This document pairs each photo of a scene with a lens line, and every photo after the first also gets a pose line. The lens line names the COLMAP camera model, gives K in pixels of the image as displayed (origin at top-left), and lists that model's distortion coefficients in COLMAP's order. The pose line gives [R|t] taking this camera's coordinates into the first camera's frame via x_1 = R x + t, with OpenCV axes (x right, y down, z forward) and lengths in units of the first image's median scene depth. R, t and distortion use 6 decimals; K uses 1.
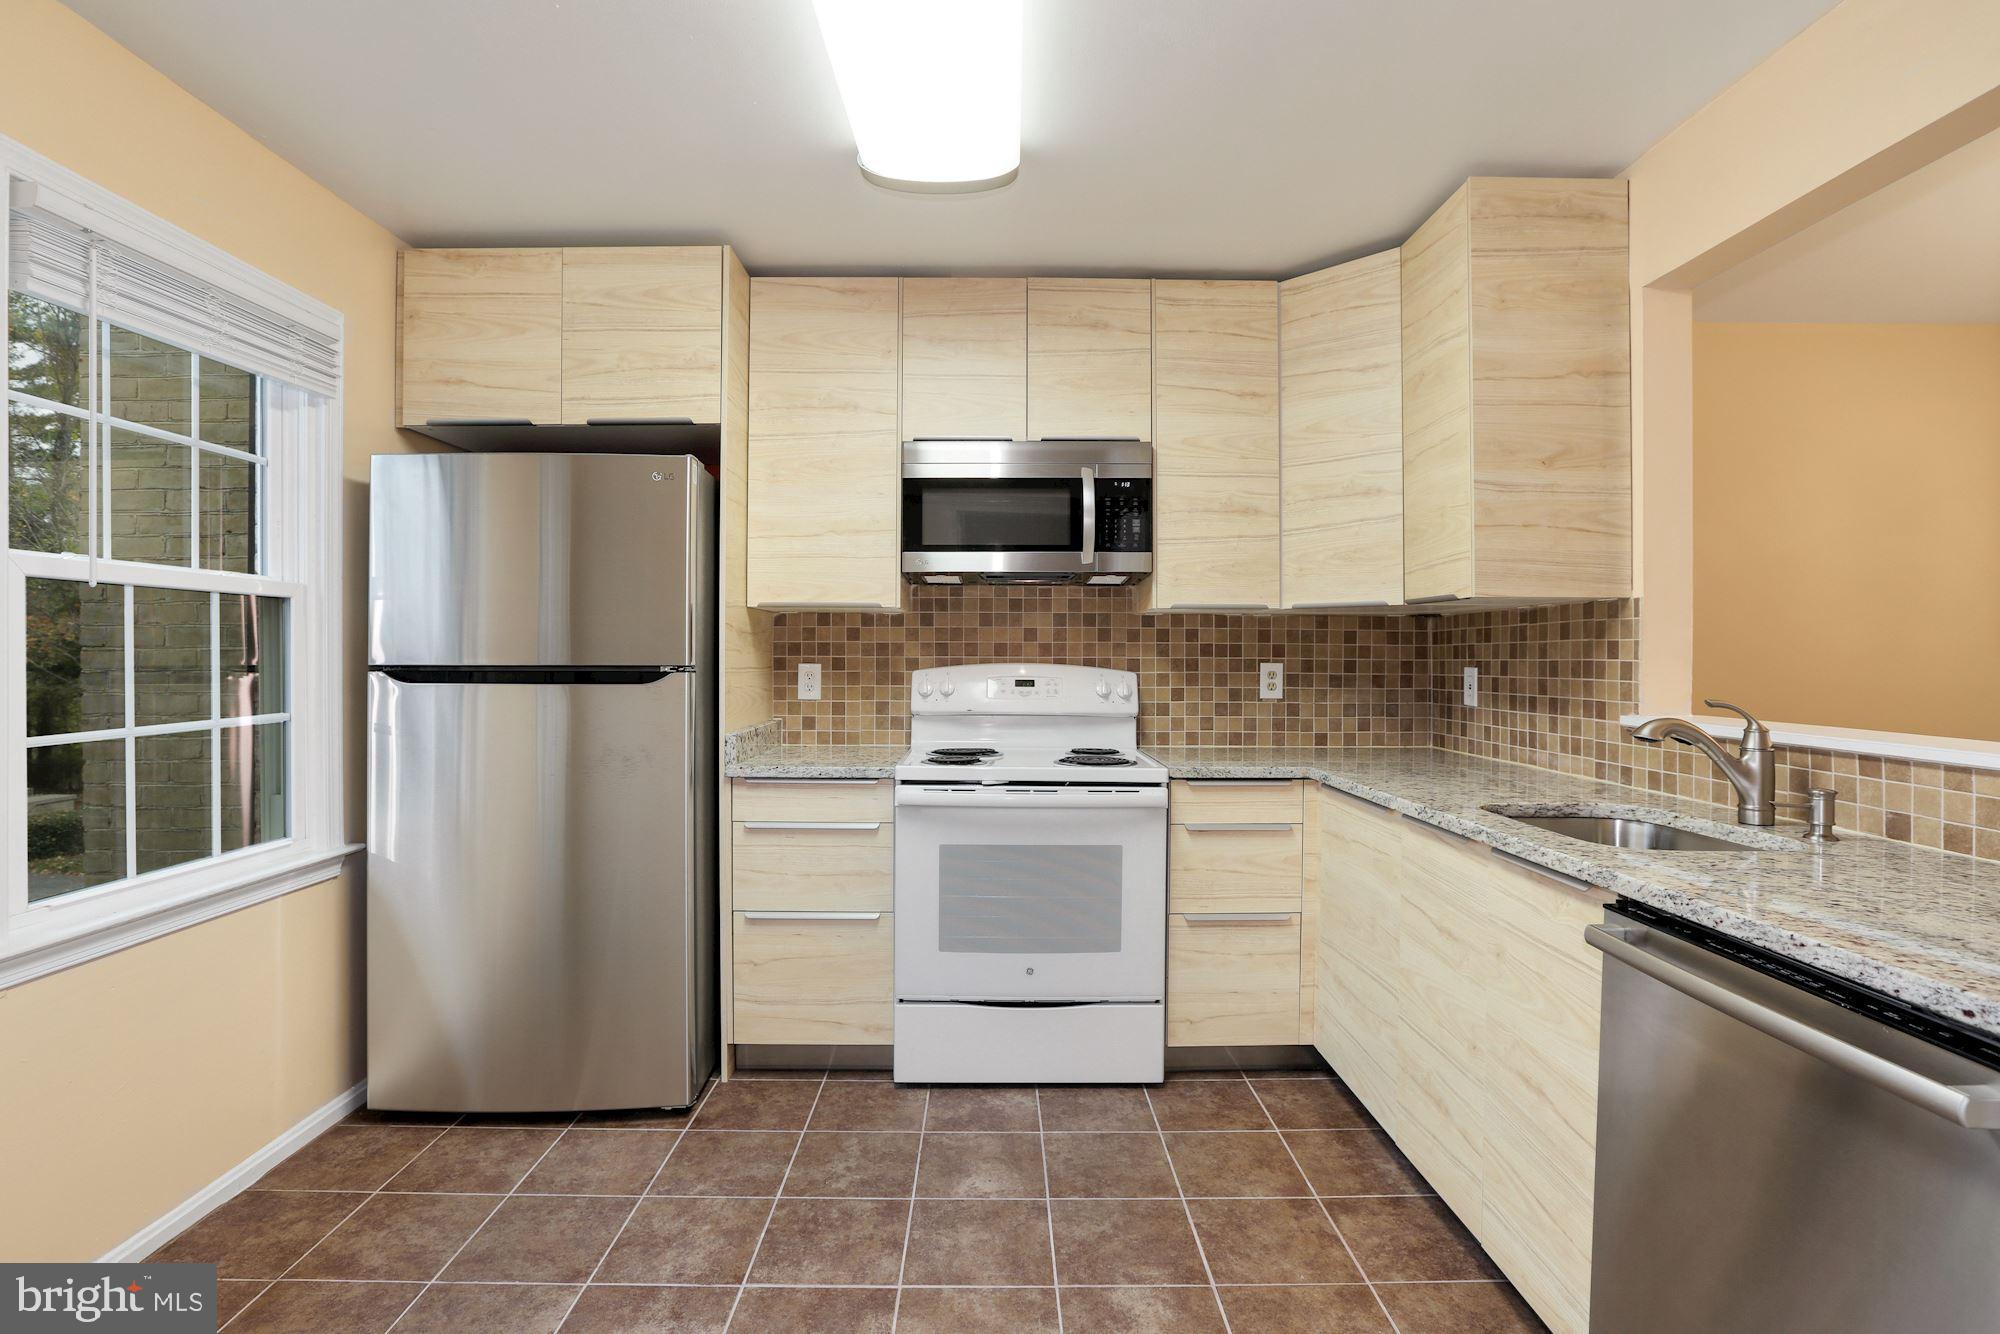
lens RADIAL K [[959.9, 0, 998.1], [0, 959.9, 655.5], [0, 0, 1]] dist [-0.057718, 0.029448]
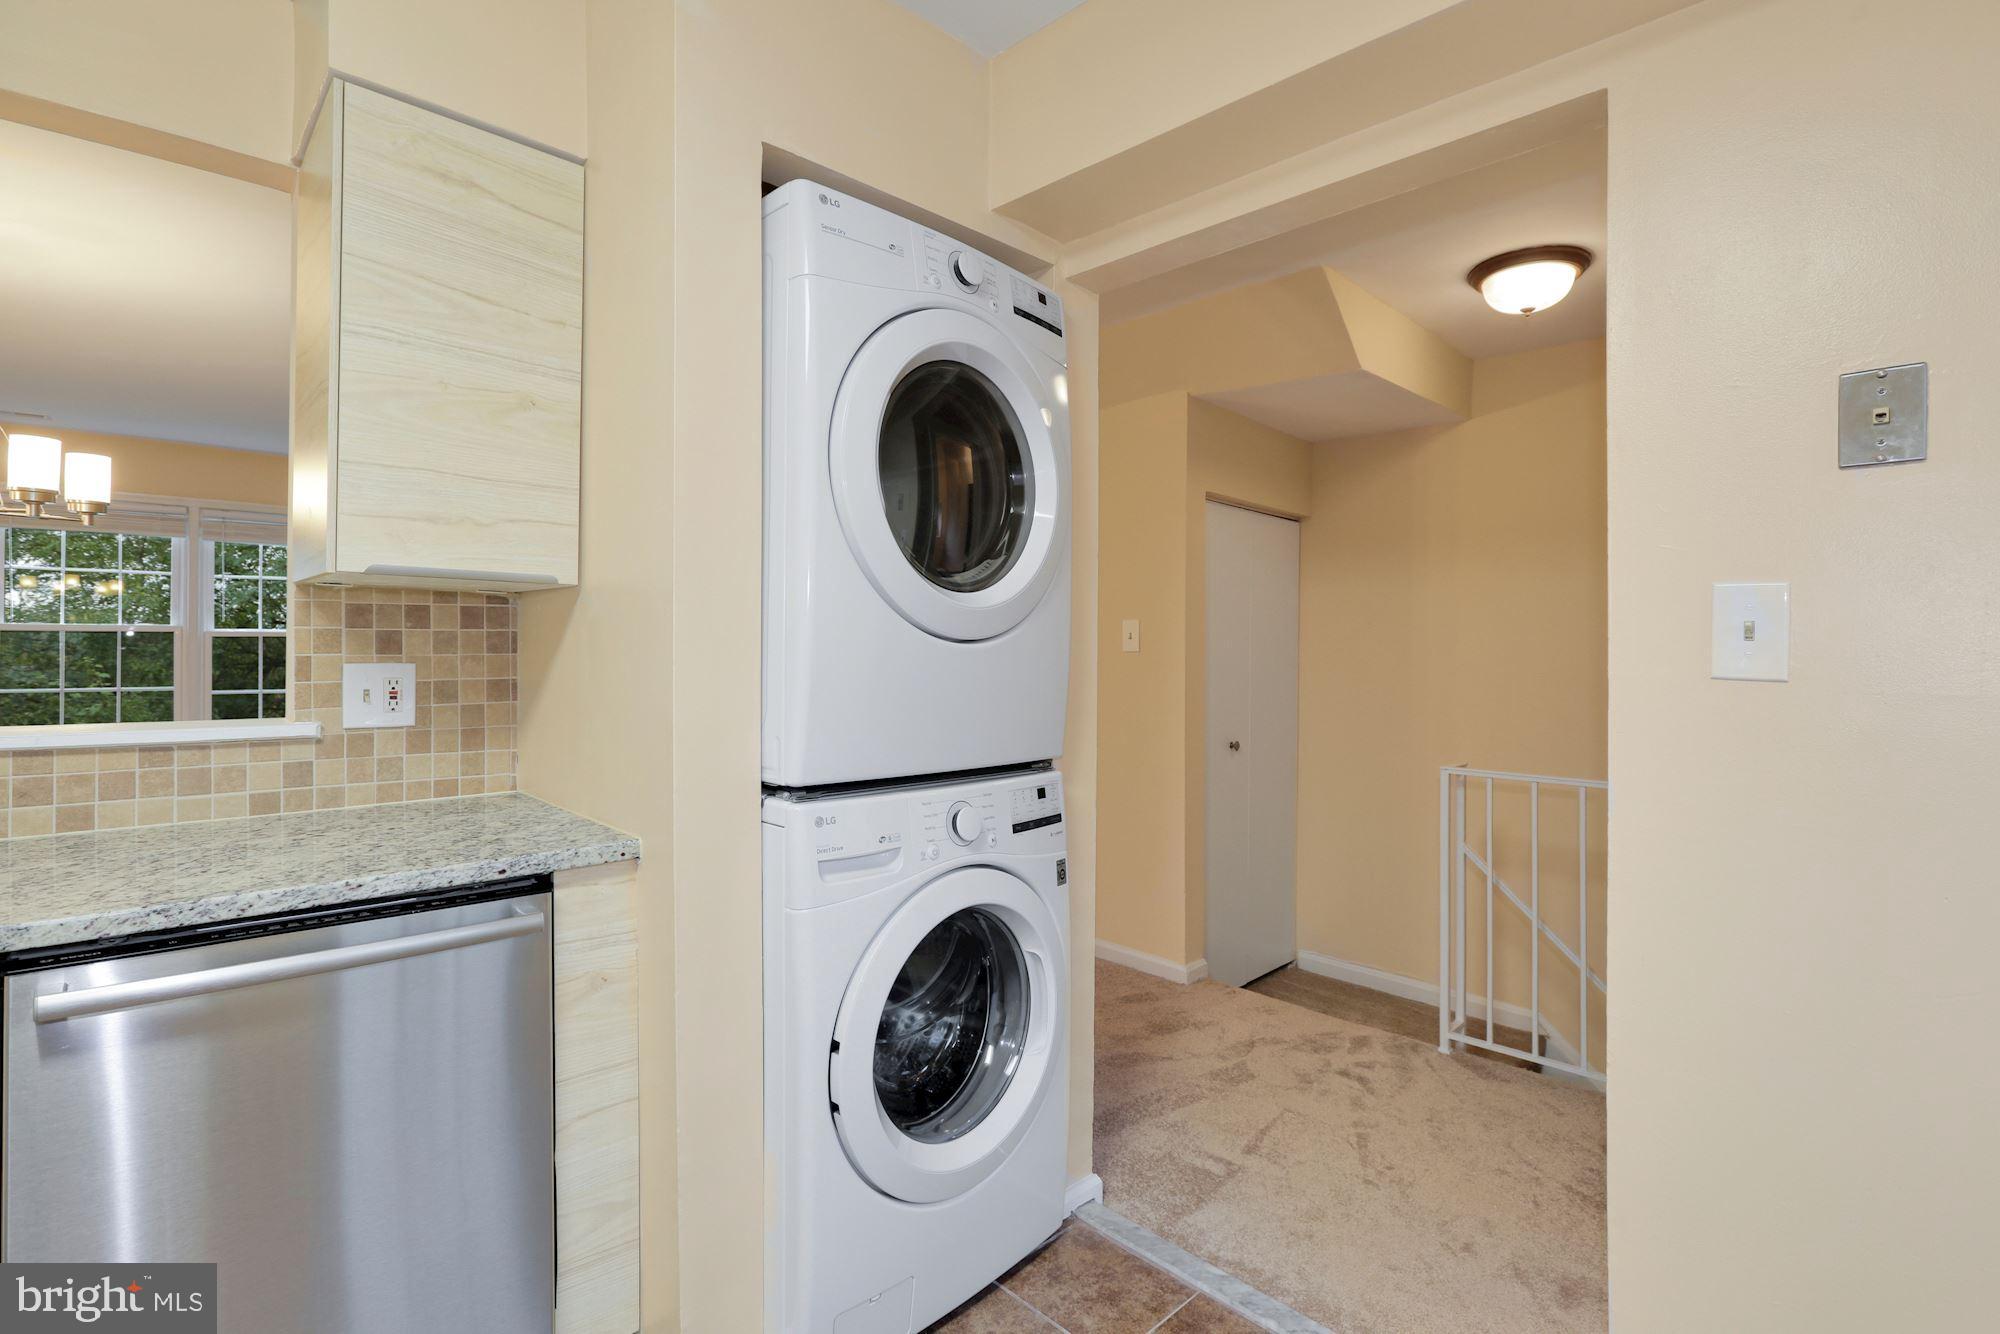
lens RADIAL K [[948.2, 0, 929.1], [0, 948.2, 644.0], [0, 0, 1]] dist [-0.001576, -0.000193]
pose [[-0.642214, -0.008745, 0.766475, -0.208528], [-0.010105, 0.999945, 0.002942, -0.004790], [-0.766459, -0.005856, -0.642267, 0.470731]]
